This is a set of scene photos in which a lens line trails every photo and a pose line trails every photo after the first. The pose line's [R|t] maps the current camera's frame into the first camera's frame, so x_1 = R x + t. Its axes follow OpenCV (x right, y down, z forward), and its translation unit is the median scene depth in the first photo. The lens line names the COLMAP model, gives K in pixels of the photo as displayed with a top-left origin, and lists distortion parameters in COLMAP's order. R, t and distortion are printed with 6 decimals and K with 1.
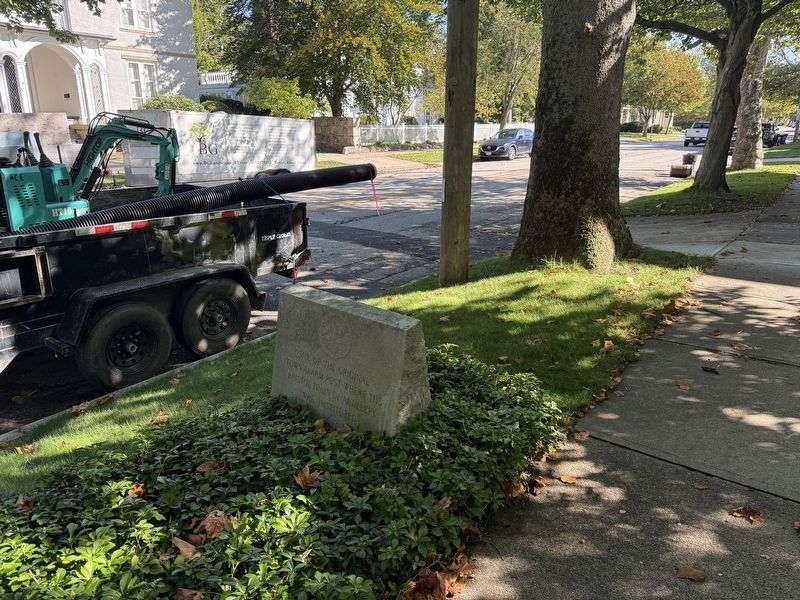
lens RADIAL K [[558.5, 0, 401.5], [0, 558.5, 317.4], [0, 0, 1]] dist [0.039813, -0.058464]
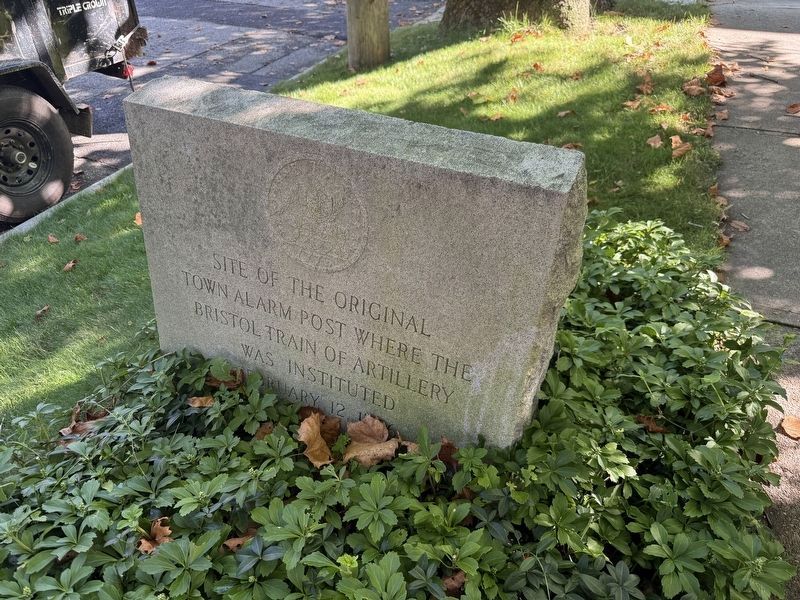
lens RADIAL K [[558.5, 0, 401.5], [0, 558.5, 317.4], [0, 0, 1]] dist [0.039813, -0.058464]
pose [[0.968035, -0.163445, 0.190248, -0.065205], [0.088599, 0.932451, 0.350266, -0.013143], [-0.234646, -0.322213, 0.917126, 0.279364]]
